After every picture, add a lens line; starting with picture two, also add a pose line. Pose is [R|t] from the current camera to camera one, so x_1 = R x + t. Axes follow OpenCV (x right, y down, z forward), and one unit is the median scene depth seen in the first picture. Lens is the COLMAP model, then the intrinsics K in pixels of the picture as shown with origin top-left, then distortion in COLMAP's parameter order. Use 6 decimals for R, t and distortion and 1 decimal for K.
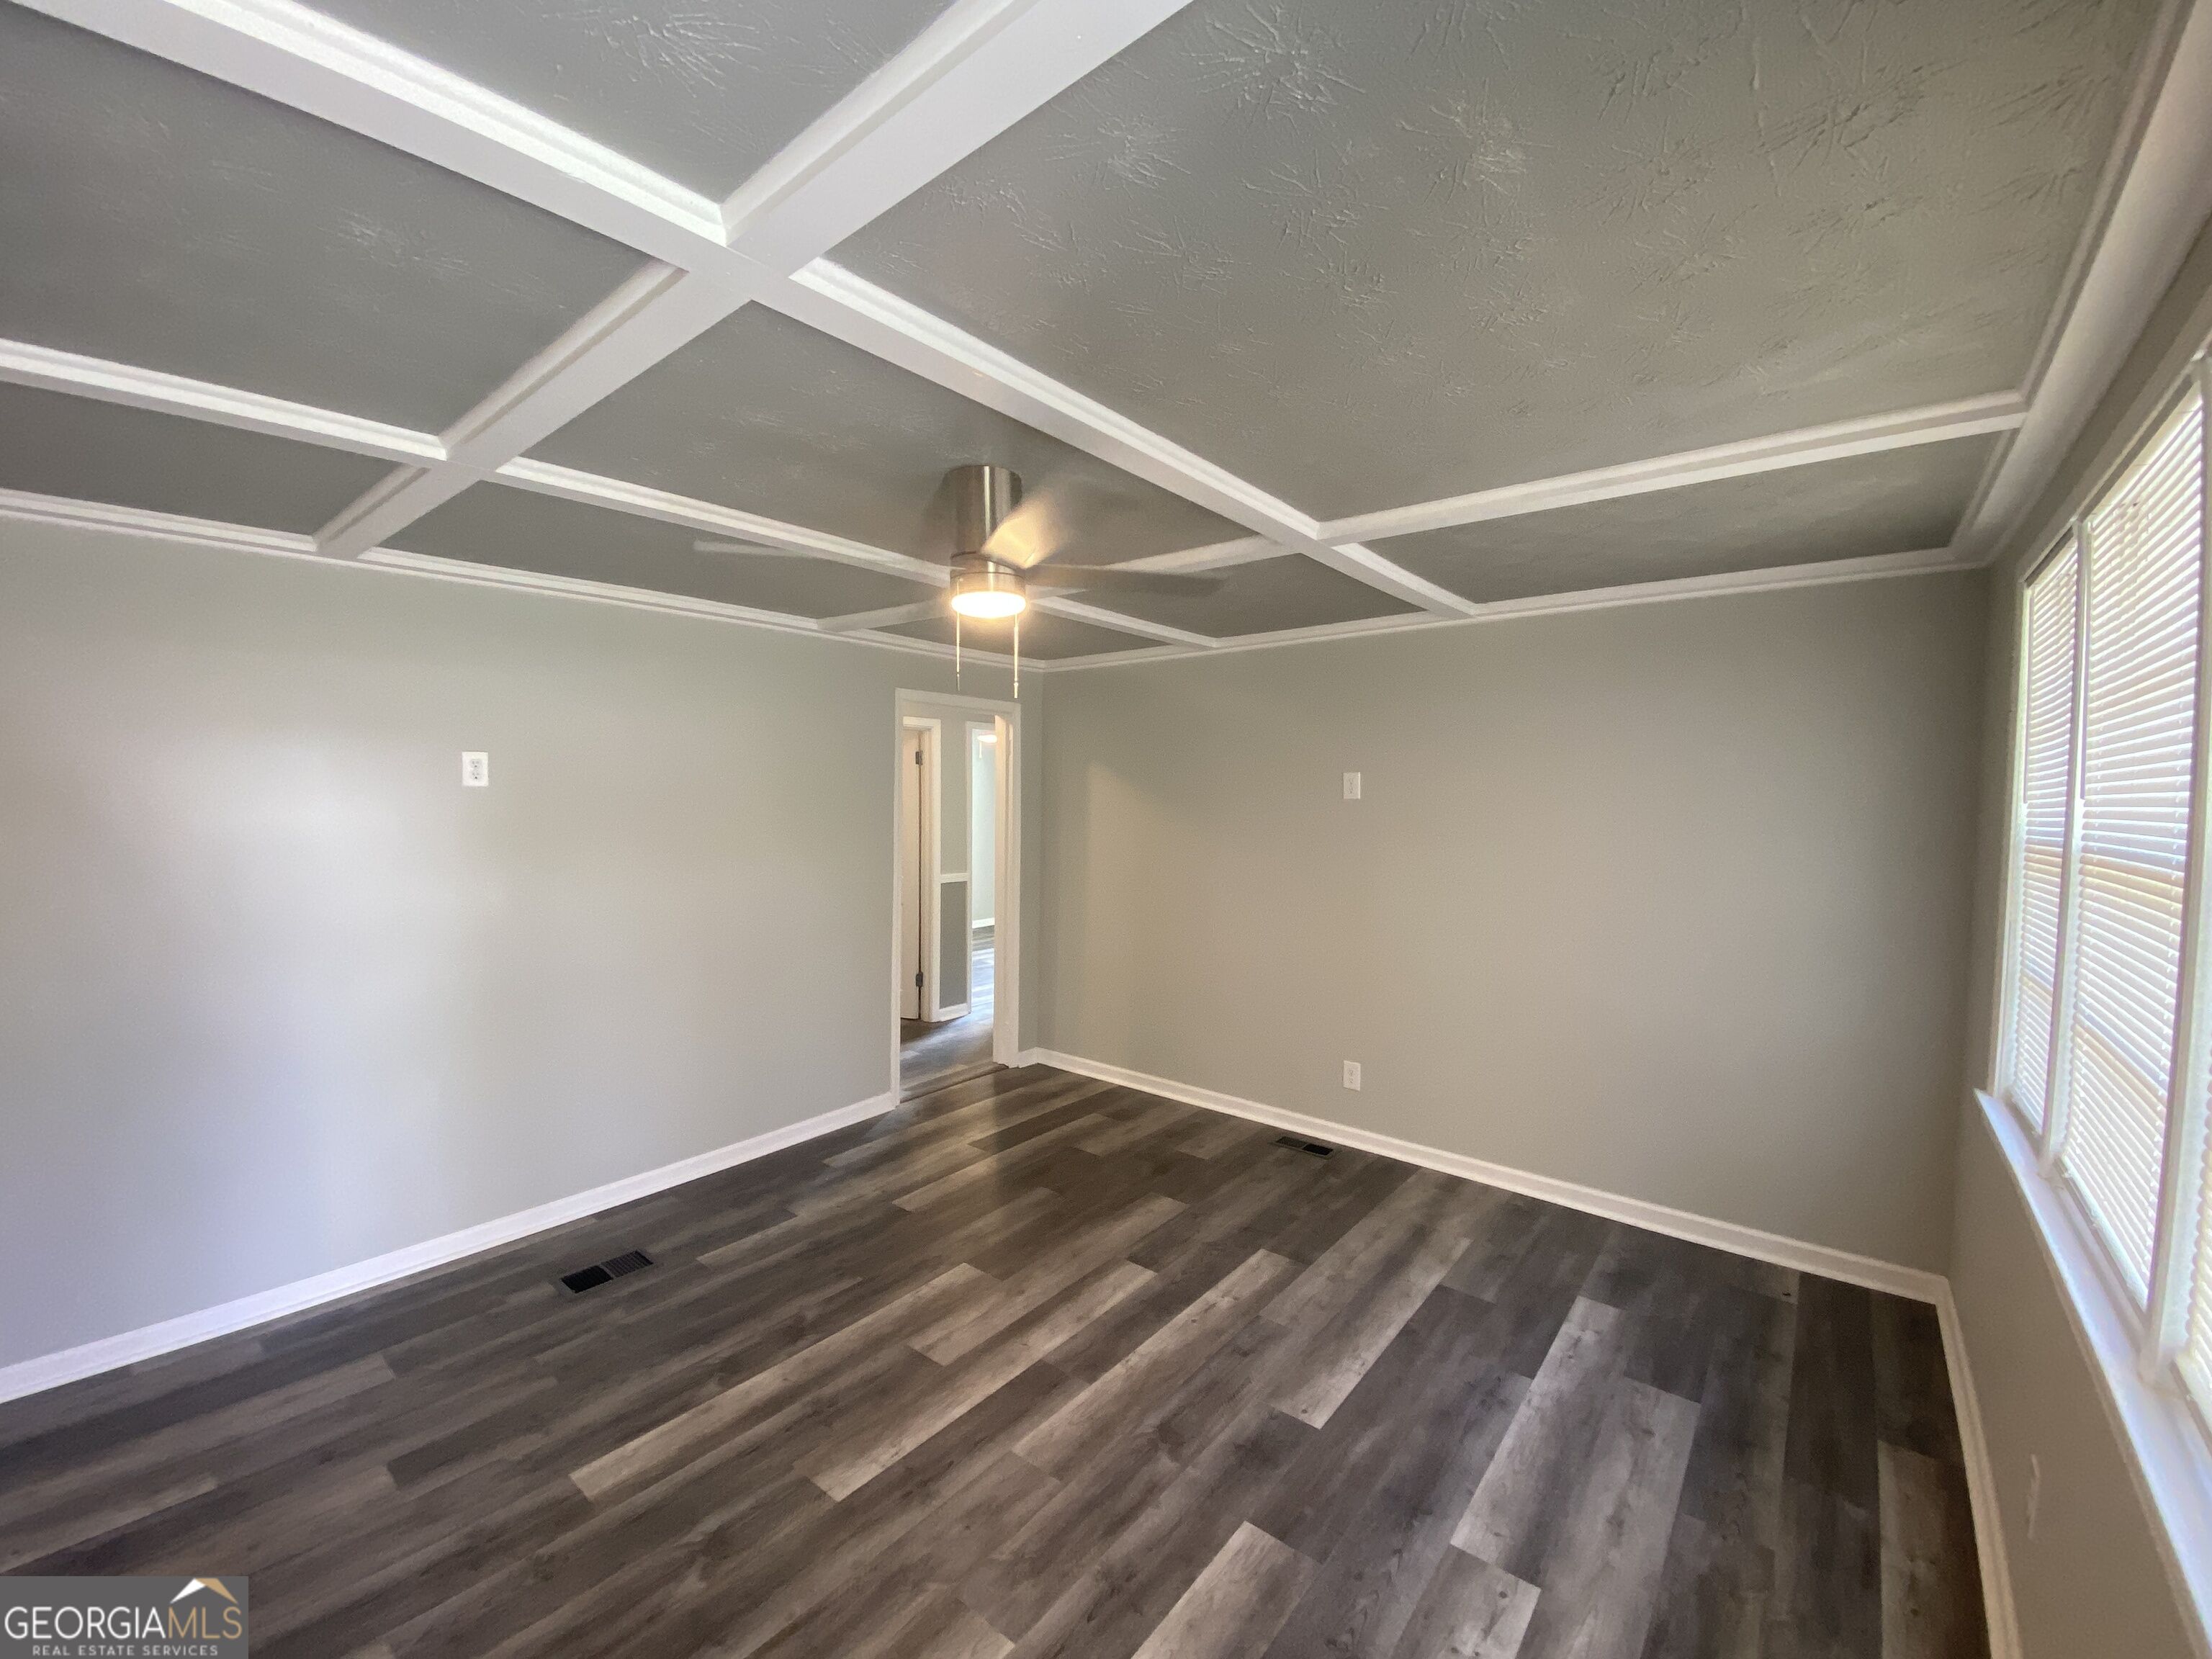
lens RADIAL K [[902.8, 0, 1101.8], [0, 902.8, 833.8], [0, 0, 1]] dist [-0.016650, -0.000550]
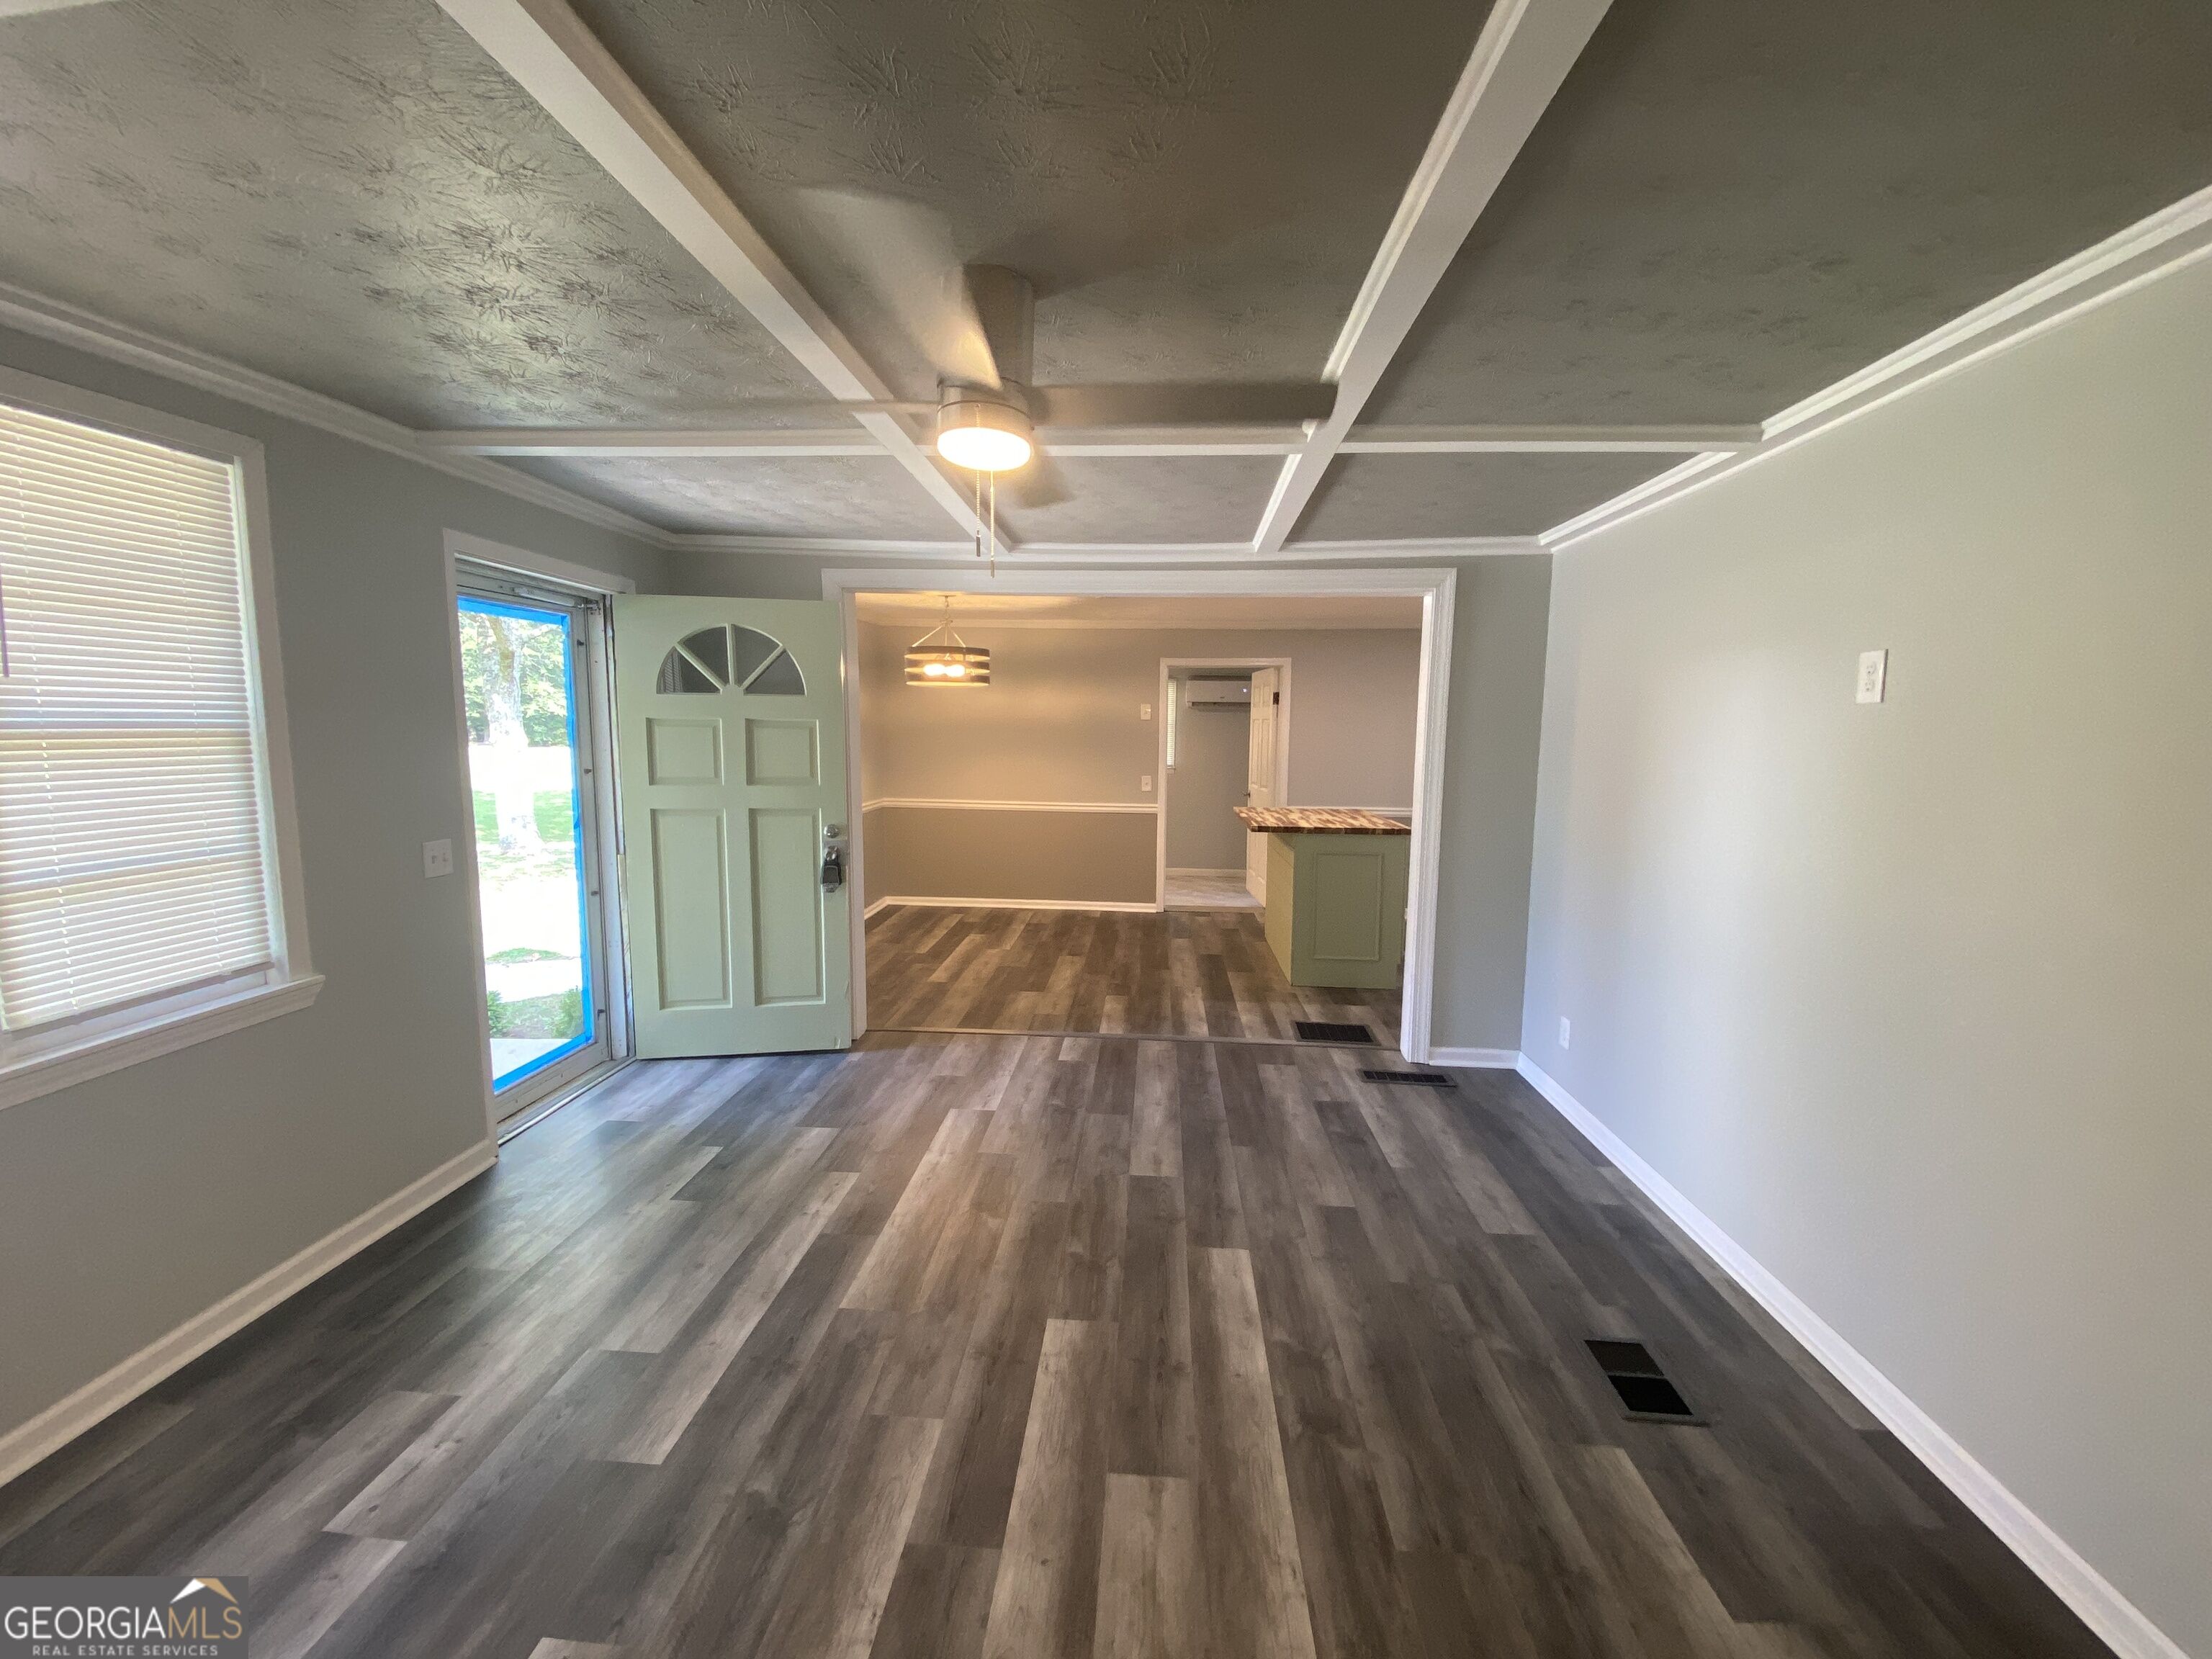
lens RADIAL K [[902.8, 0, 1105.5], [0, 902.8, 826.7], [0, 0, 1]] dist [-0.016650, -0.000550]
pose [[-0.815367, 0.048671, -0.576895, 0.241306], [-0.045254, 0.988053, 0.147320, -0.044235], [0.577174, 0.146226, -0.803423, 1.620661]]
